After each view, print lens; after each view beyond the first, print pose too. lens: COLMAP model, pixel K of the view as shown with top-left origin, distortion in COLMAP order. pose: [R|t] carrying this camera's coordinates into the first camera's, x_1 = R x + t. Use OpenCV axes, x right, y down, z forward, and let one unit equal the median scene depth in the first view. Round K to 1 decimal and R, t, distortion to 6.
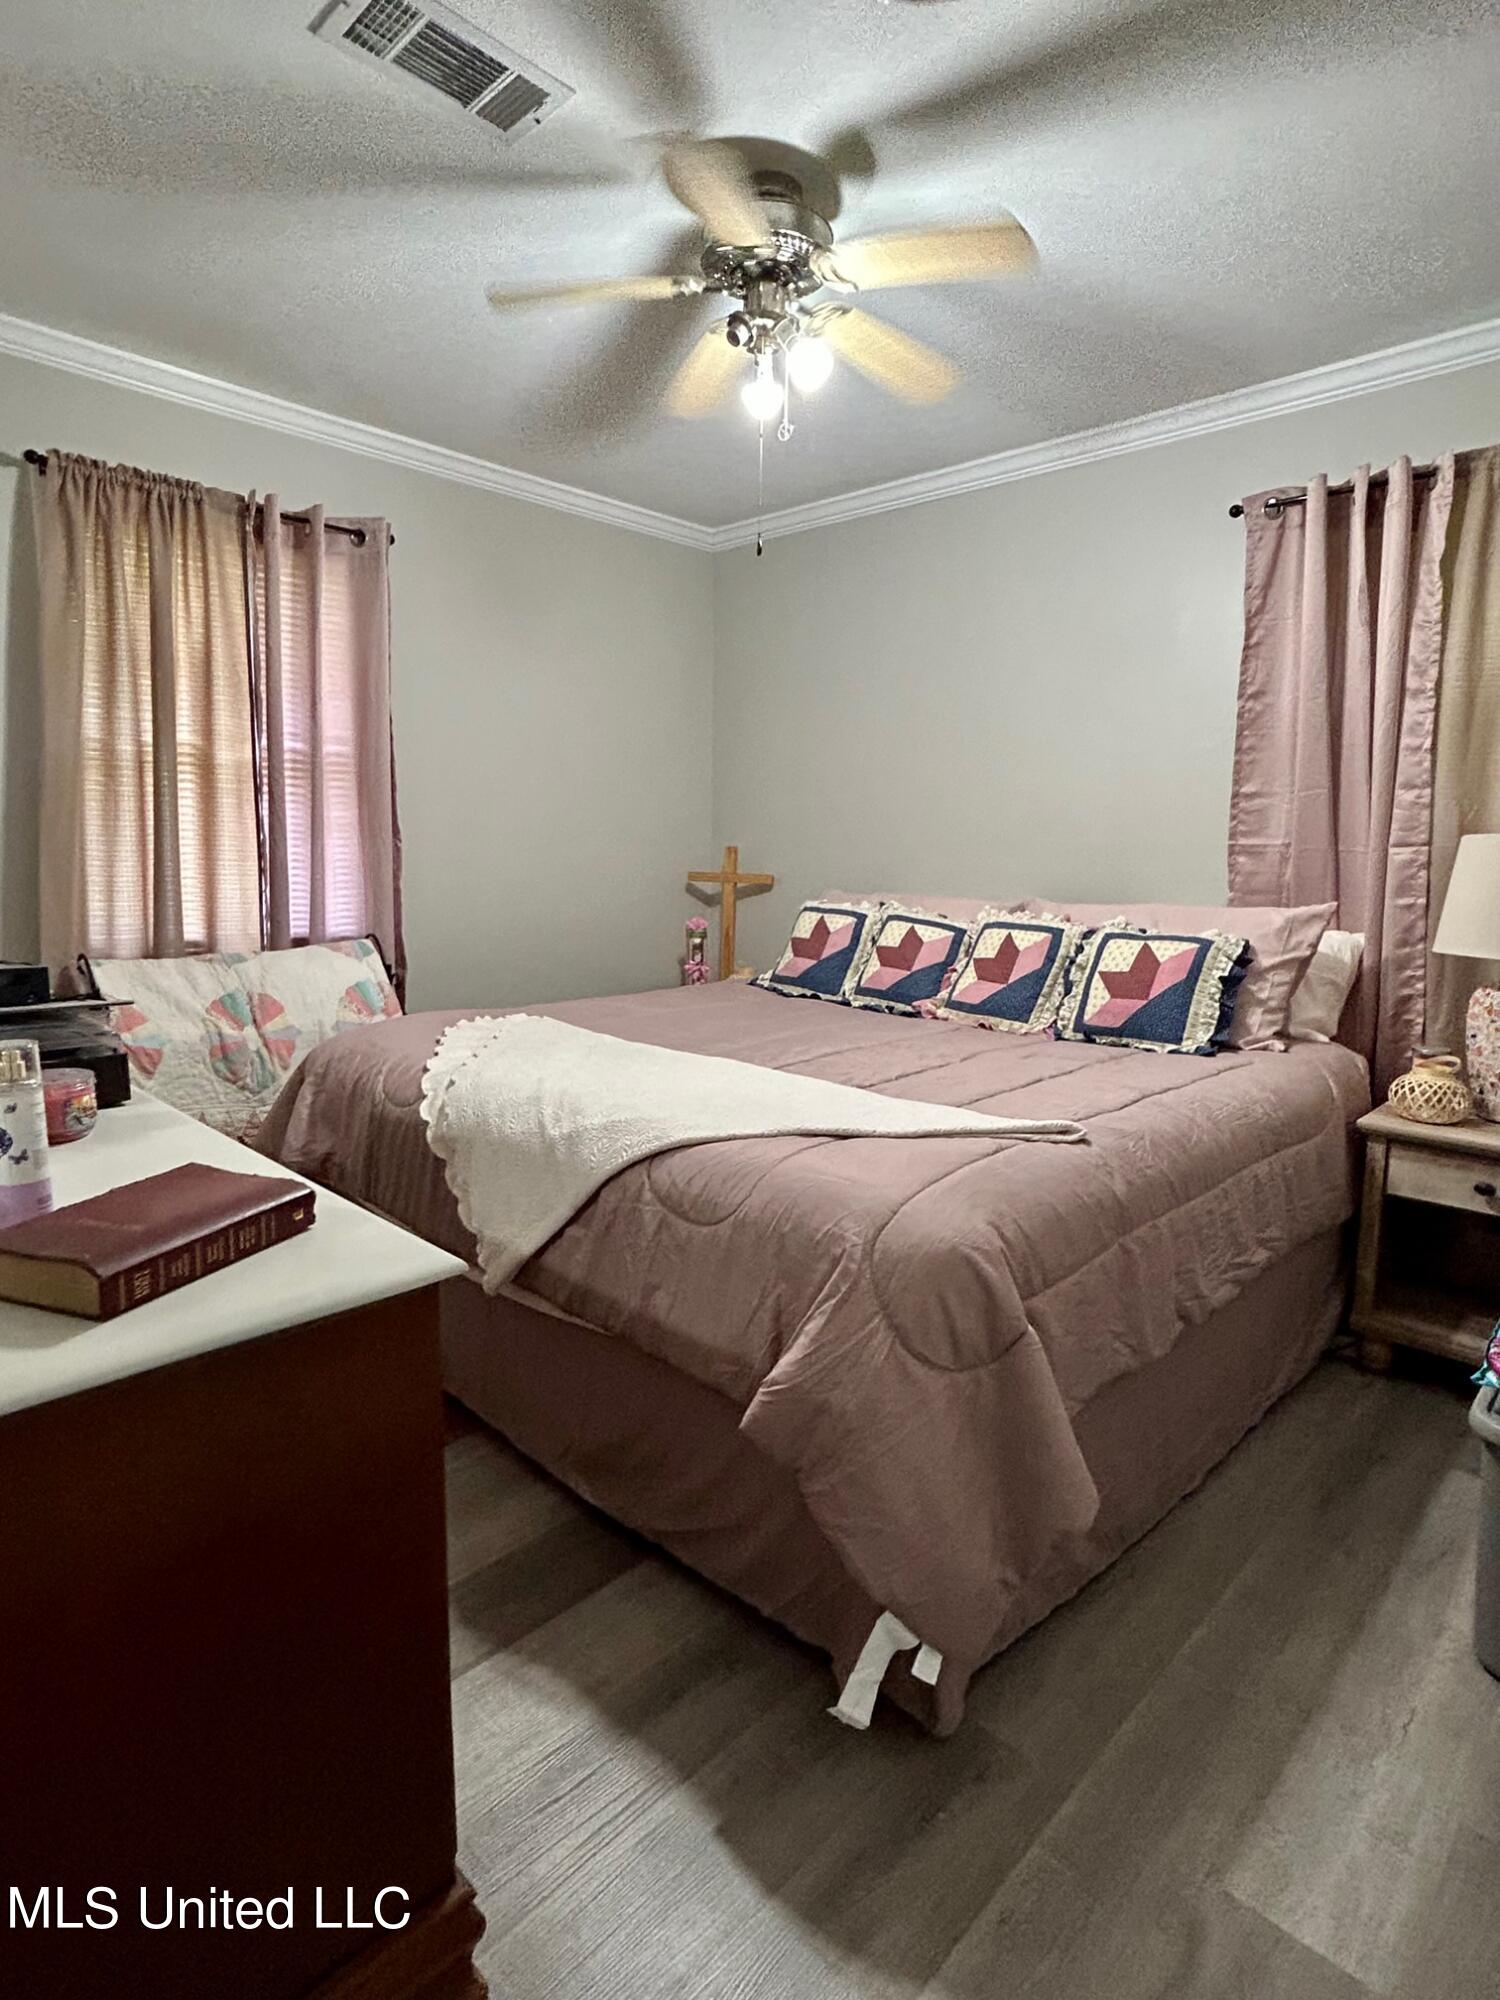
lens RADIAL K [[1076.8, 0, 752.4], [0, 1076.8, 996.4], [0, 0, 1]] dist [-0.012757, 0.011108]
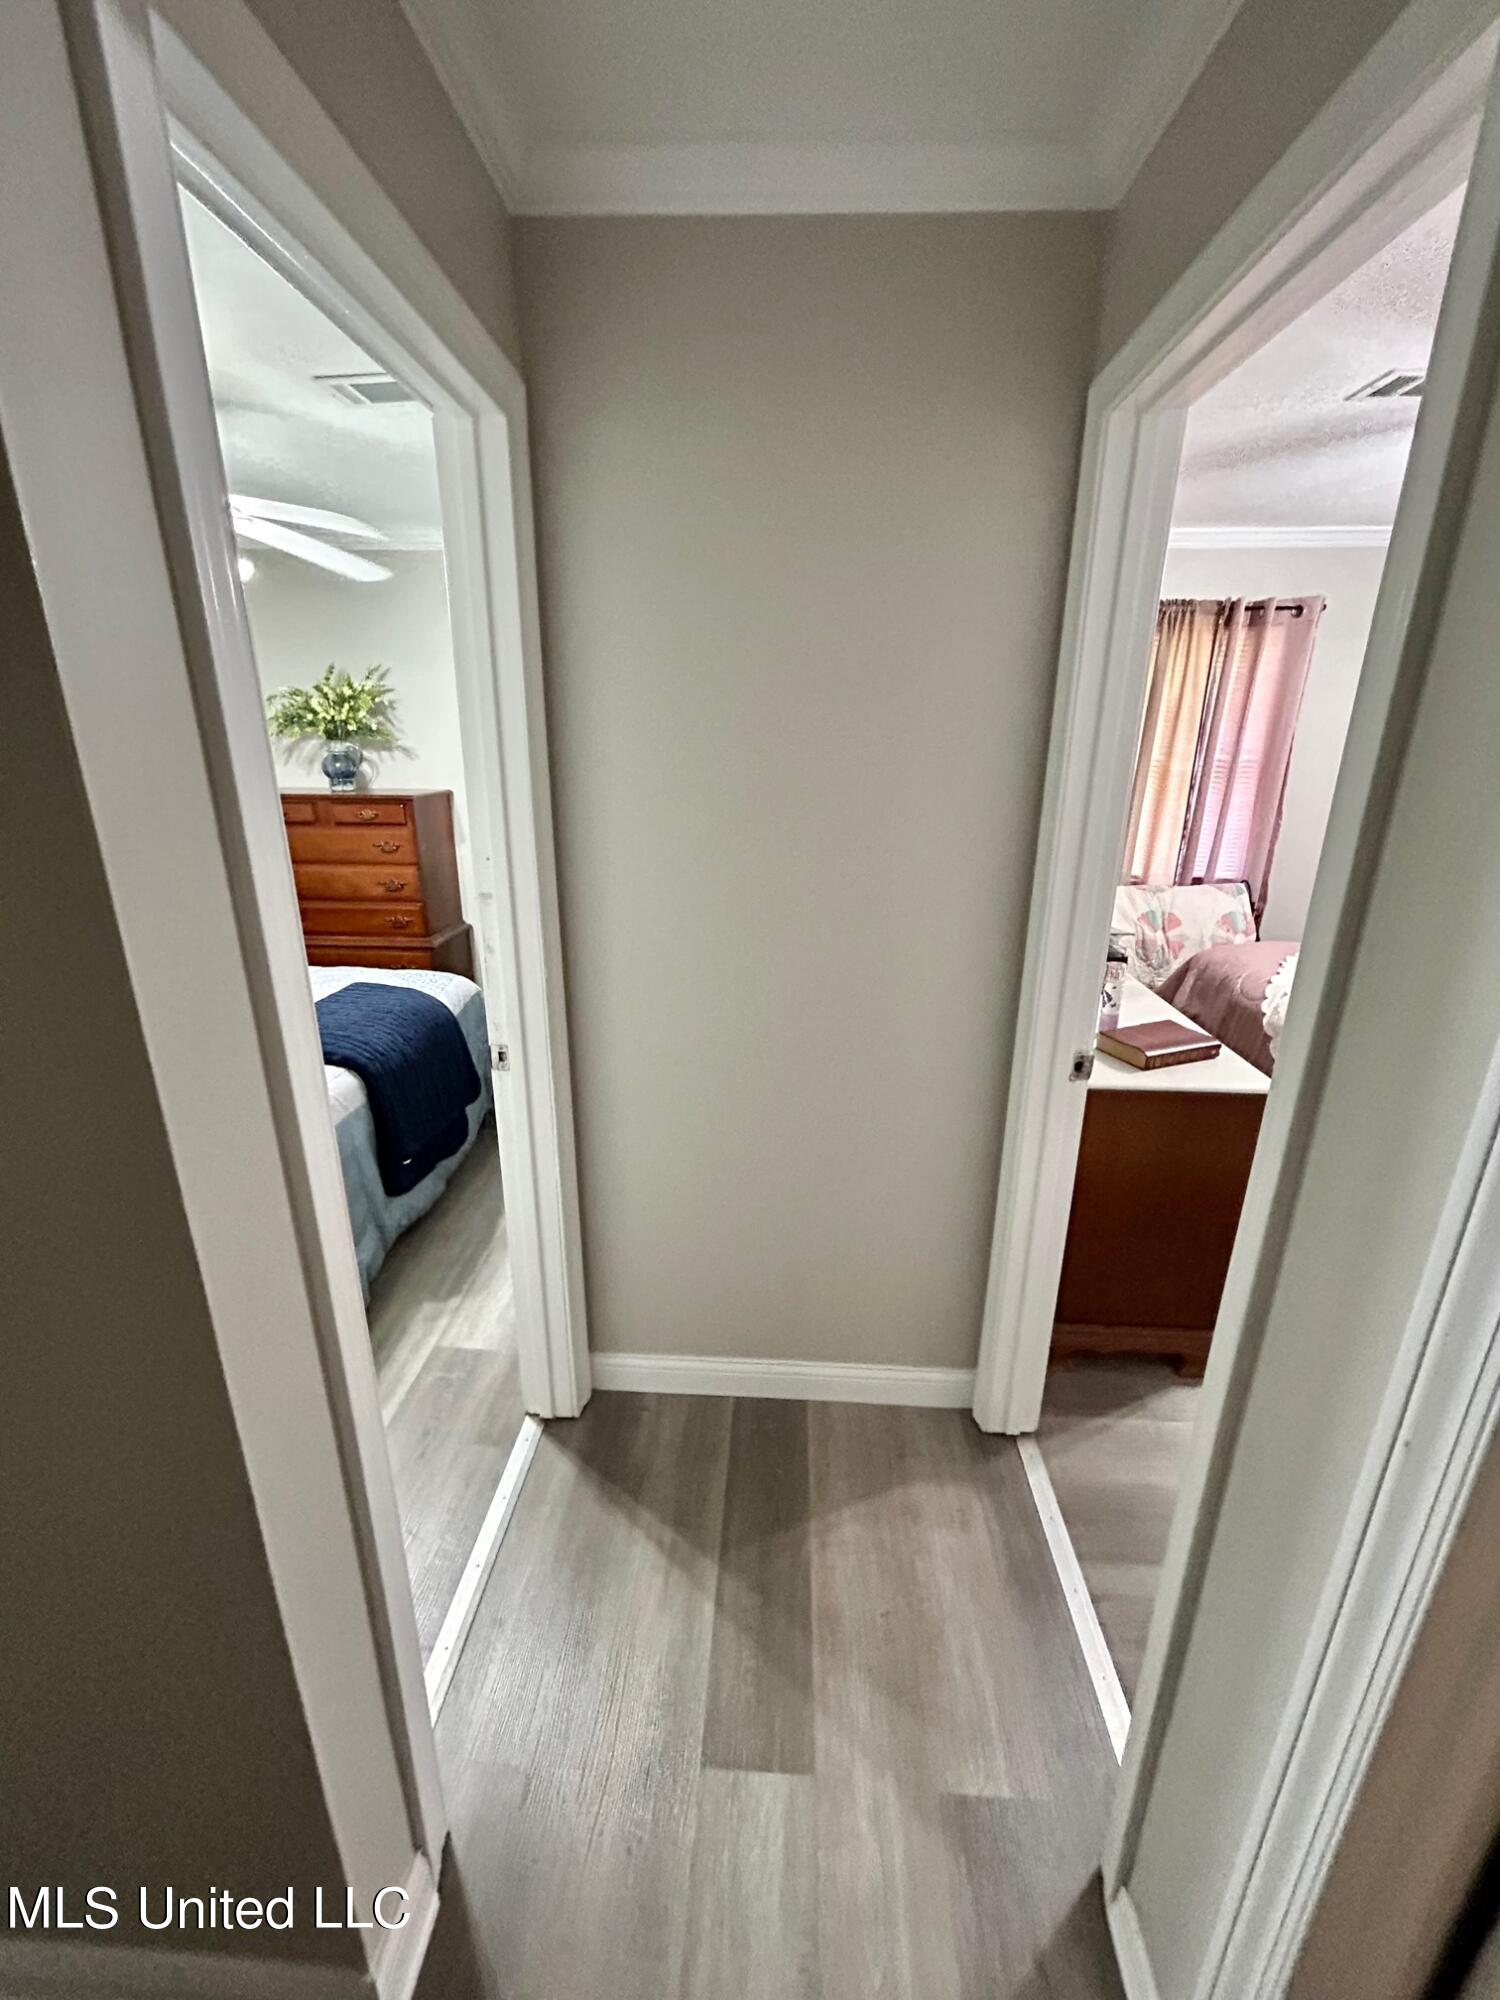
lens RADIAL K [[819.4, 0, 743.0], [0, 819.4, 997.0], [0, 0, 1]] dist [-0.003336, -0.000028]
pose [[0.651632, 0.223783, -0.724773, 0.076997], [-0.103272, 0.972768, 0.207504, -0.073003], [0.751472, -0.060368, 0.656997, -0.382095]]
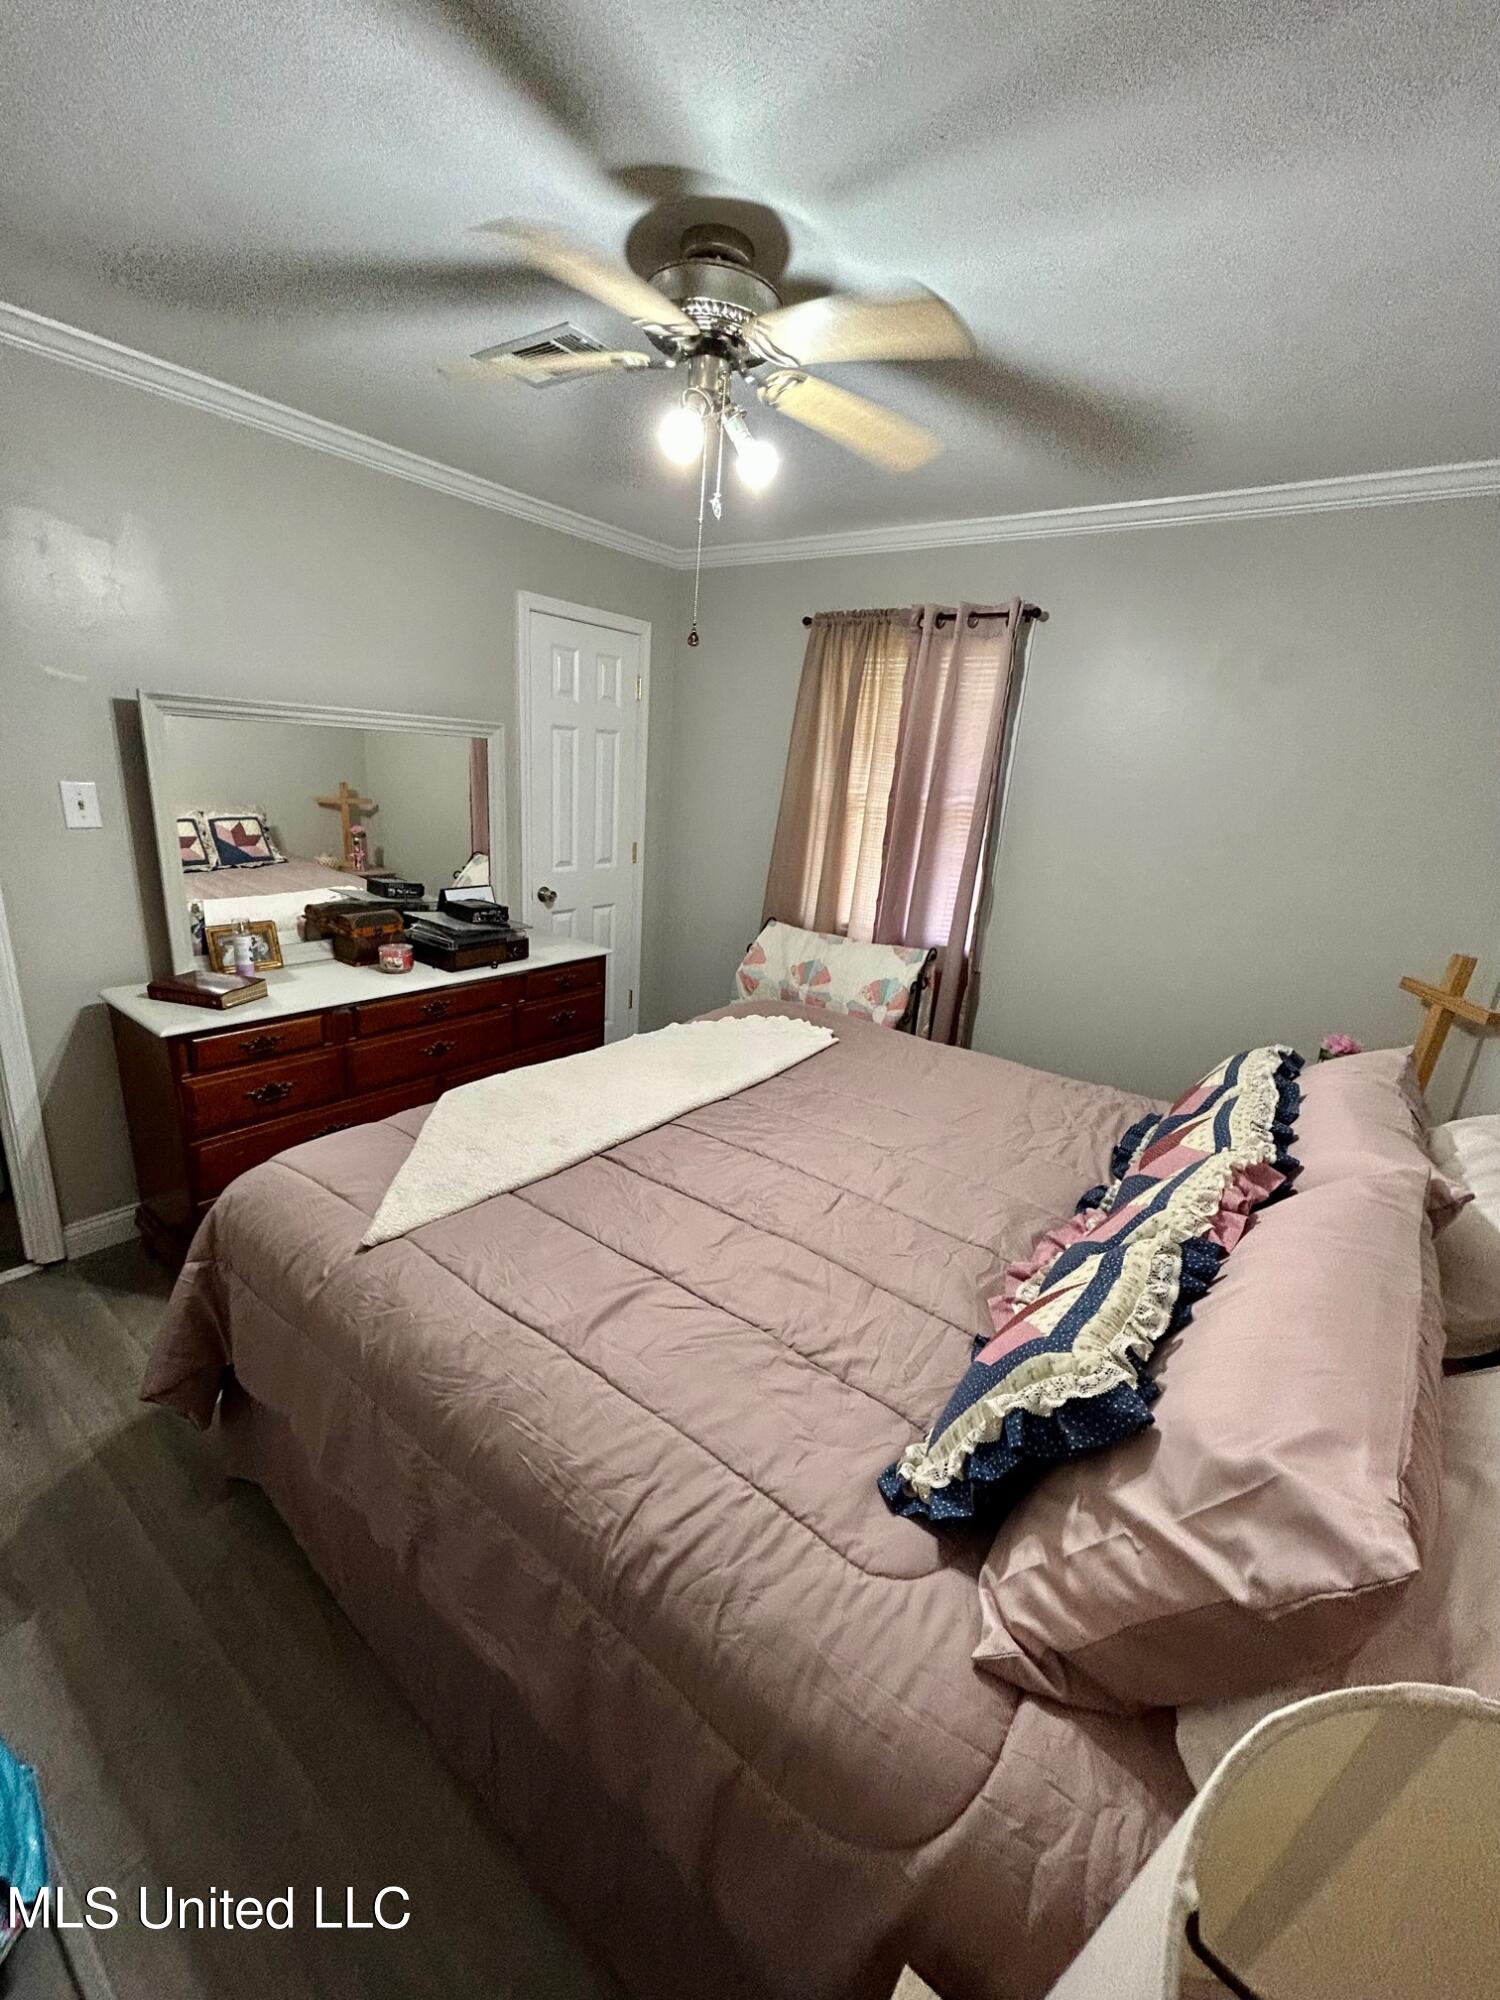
lens RADIAL K [[808.9, 0, 747.5], [0, 808.9, 1001.4], [0, 0, 1]] dist [-0.001658, 0.000102]
pose [[0.134740, 0.280597, -0.950321, 0.607174], [-0.211776, 0.945061, 0.249018, -0.213824], [0.967986, 0.167702, 0.186761, 0.697274]]
